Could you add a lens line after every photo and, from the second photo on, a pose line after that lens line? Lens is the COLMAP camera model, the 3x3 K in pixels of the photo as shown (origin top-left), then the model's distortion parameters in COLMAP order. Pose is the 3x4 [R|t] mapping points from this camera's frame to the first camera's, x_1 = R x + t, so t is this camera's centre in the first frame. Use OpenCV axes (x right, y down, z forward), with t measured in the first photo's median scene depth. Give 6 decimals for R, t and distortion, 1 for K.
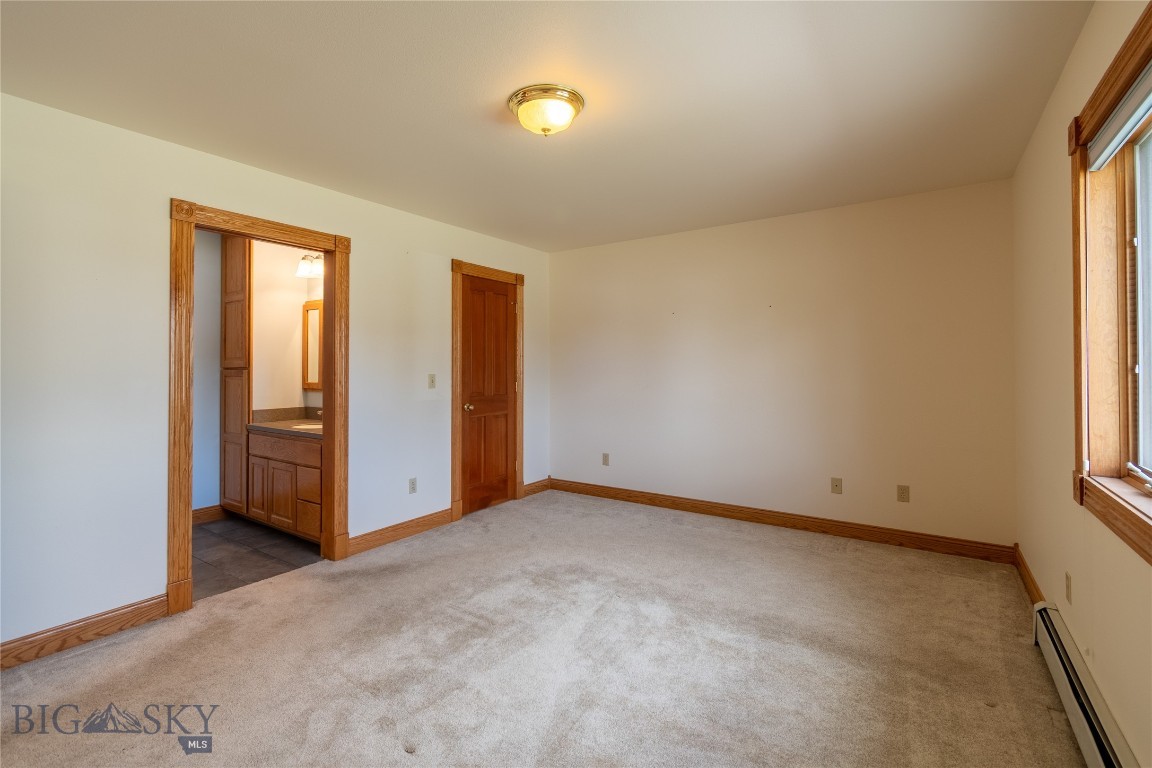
lens RADIAL K [[518.6, 0, 550.3], [0, 518.6, 361.1], [0, 0, 1]] dist [-0.001454, 0.000989]
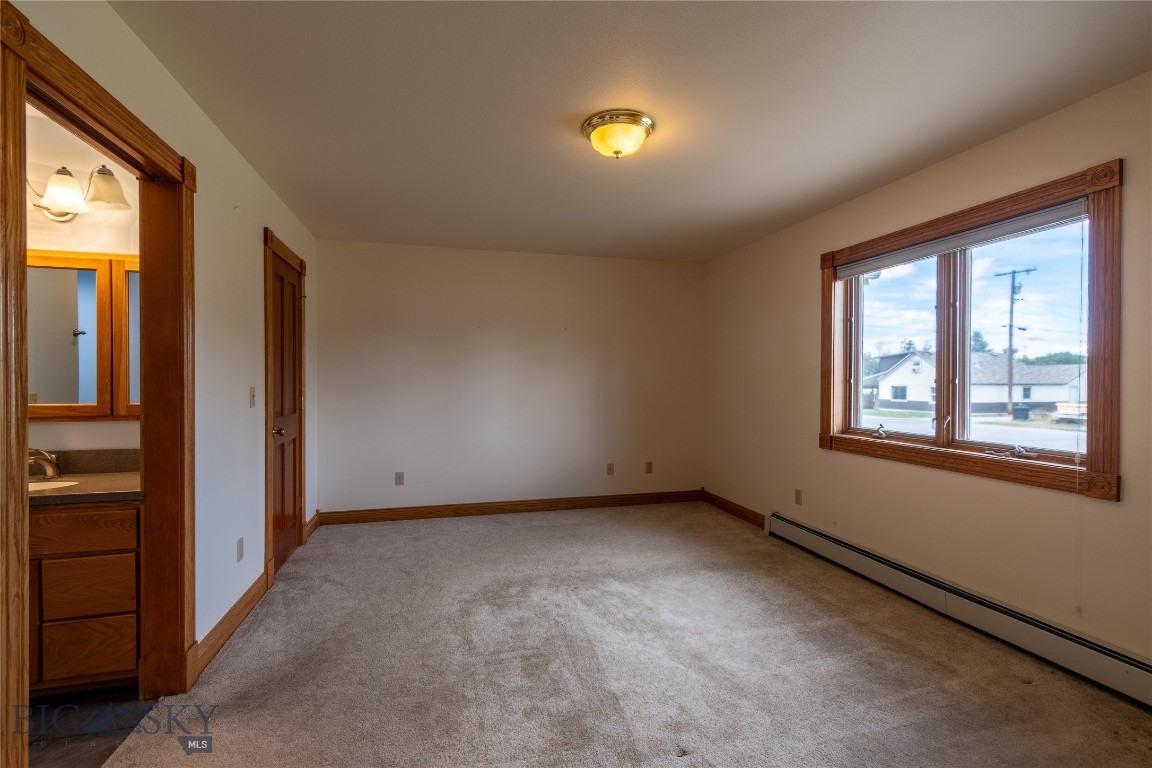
lens RADIAL K [[518.6, 0, 569.7], [0, 518.6, 387.3], [0, 0, 1]] dist [-0.001454, 0.000989]
pose [[0.639943, -0.007445, 0.768387, -0.637705], [-0.013096, 0.999702, 0.020593, 0.006336], [-0.768311, -0.023241, 0.639654, 0.285244]]
